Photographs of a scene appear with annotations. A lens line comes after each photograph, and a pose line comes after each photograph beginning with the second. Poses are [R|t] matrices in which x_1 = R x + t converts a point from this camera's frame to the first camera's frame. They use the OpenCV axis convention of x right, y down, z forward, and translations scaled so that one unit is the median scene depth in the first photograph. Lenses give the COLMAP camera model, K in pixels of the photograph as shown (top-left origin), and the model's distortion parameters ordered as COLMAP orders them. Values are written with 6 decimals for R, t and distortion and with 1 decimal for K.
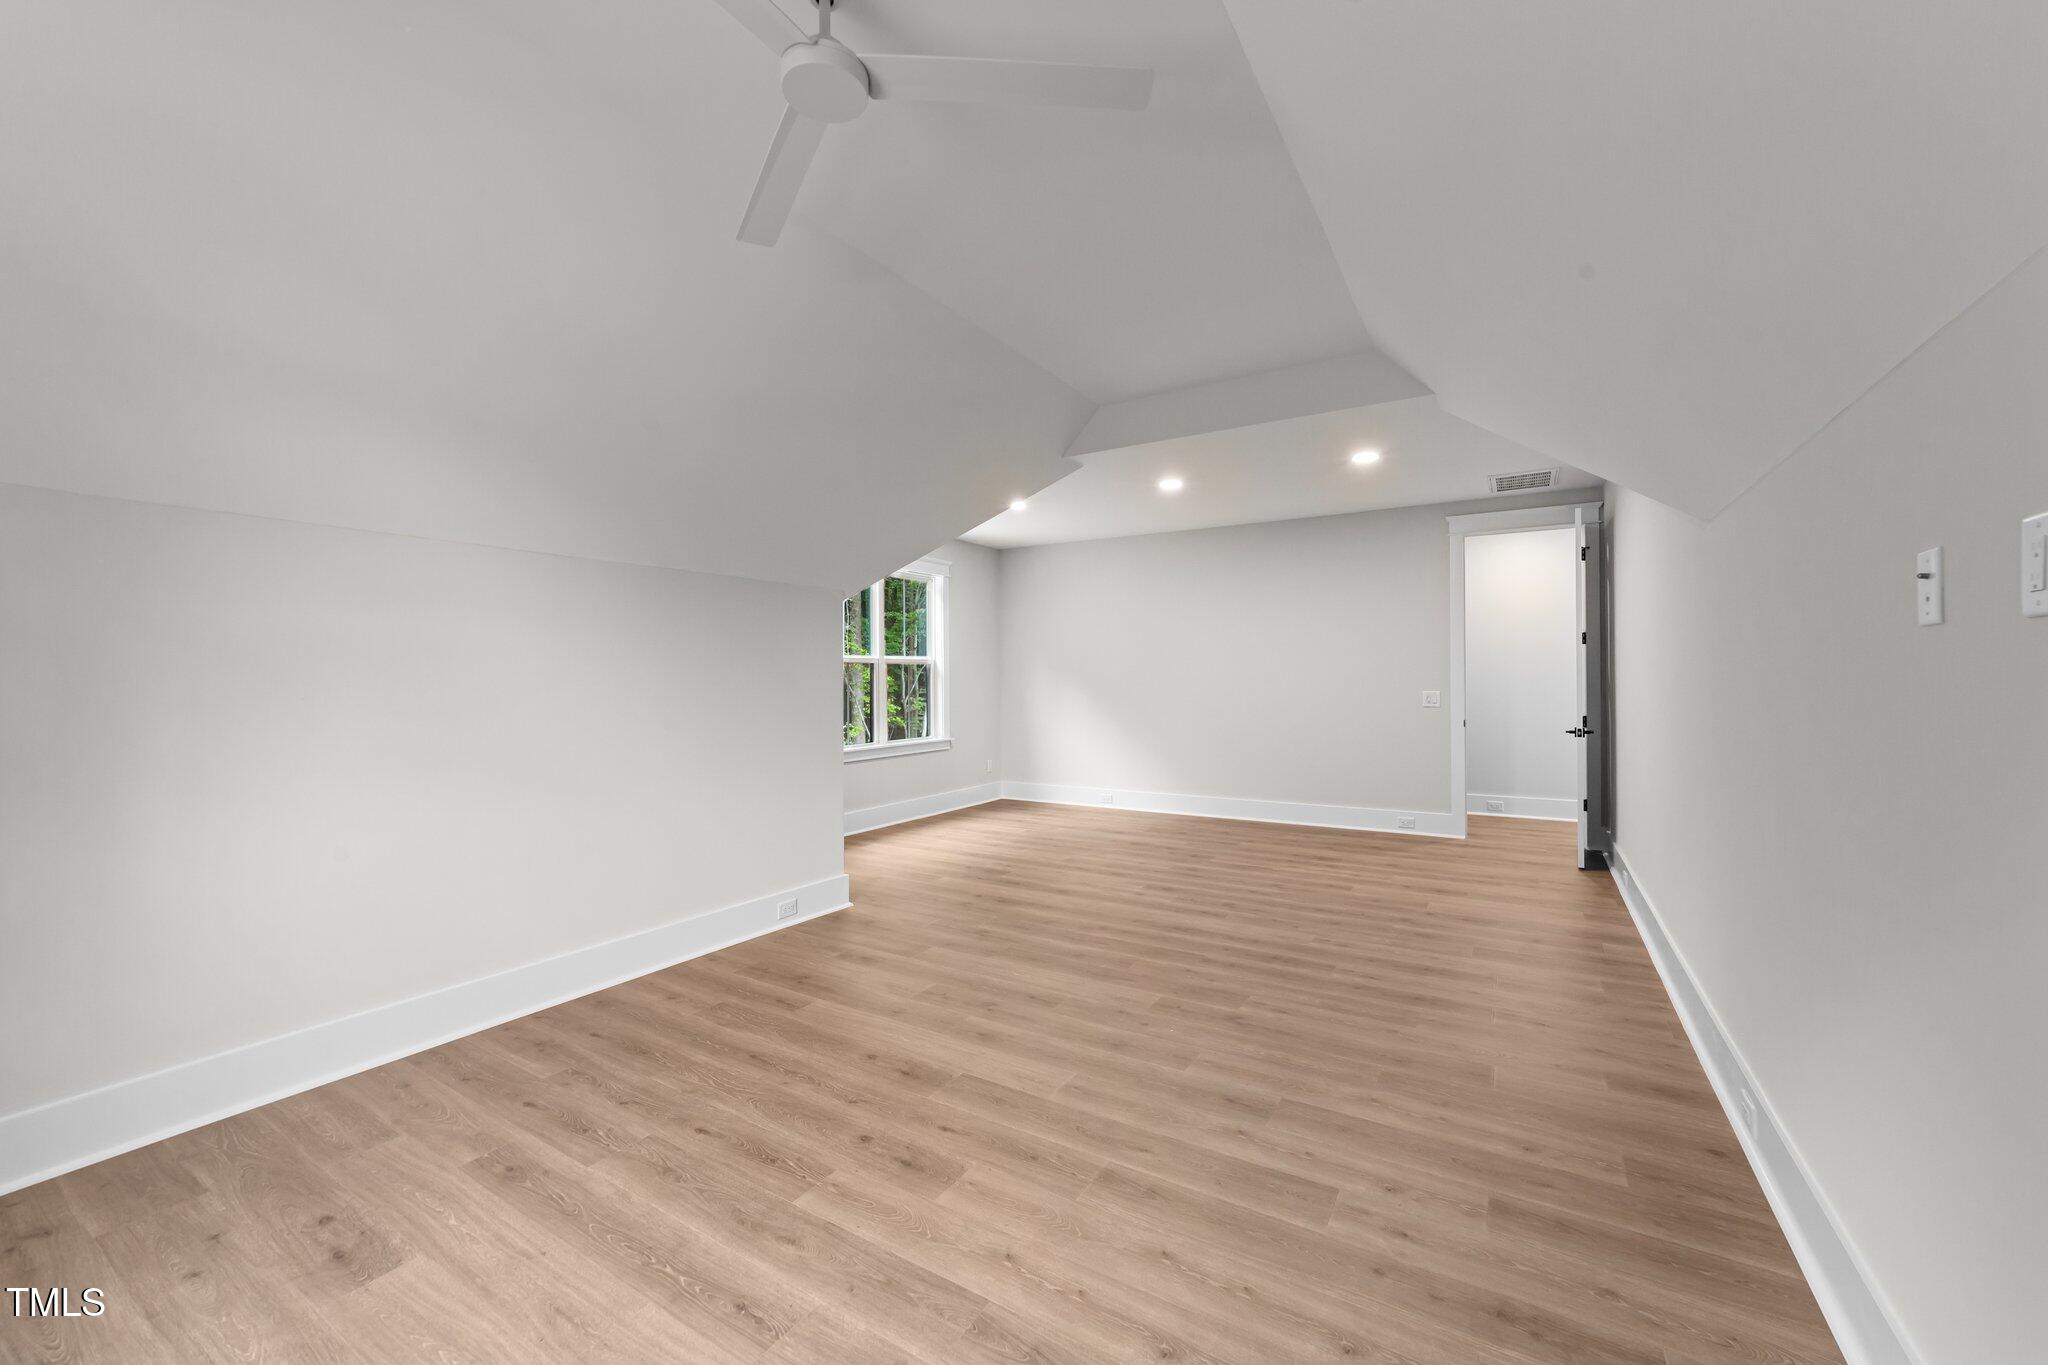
lens RADIAL K [[782.3, 0, 1030.6], [0, 782.3, 677.6], [0, 0, 1]] dist [-0.015903, 0.007997]
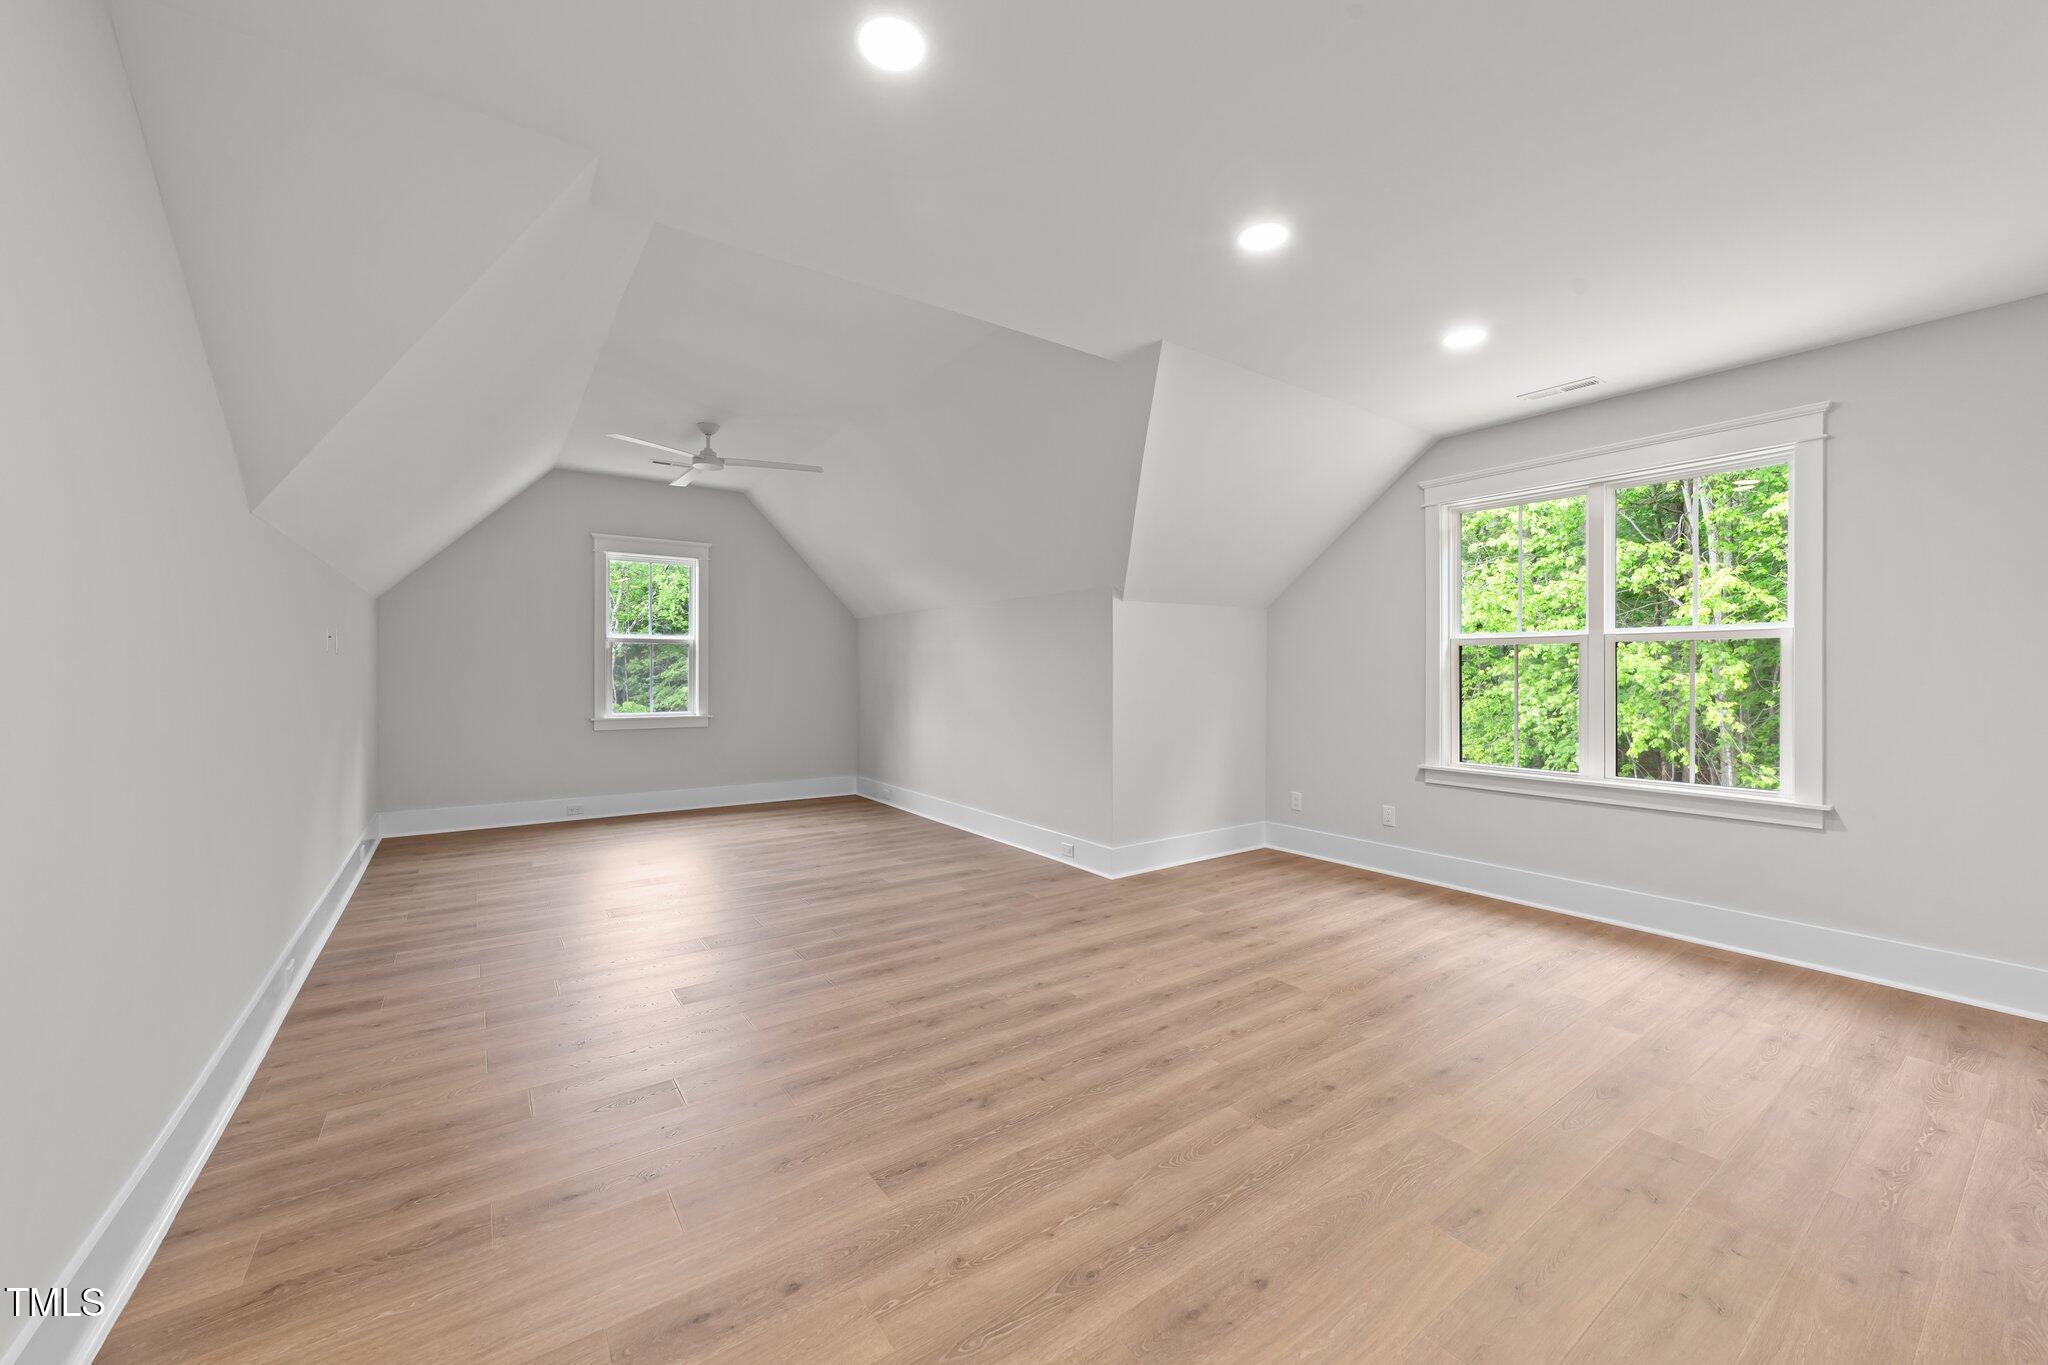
lens RADIAL K [[782.3, 0, 1030.6], [0, 782.3, 677.6], [0, 0, 1]] dist [-0.015903, 0.007997]
pose [[-0.375935, 0.015738, -0.926512, 0.902940], [0.001768, 0.999866, 0.016267, -0.002739], [0.926644, 0.004477, -0.375912, 1.461824]]
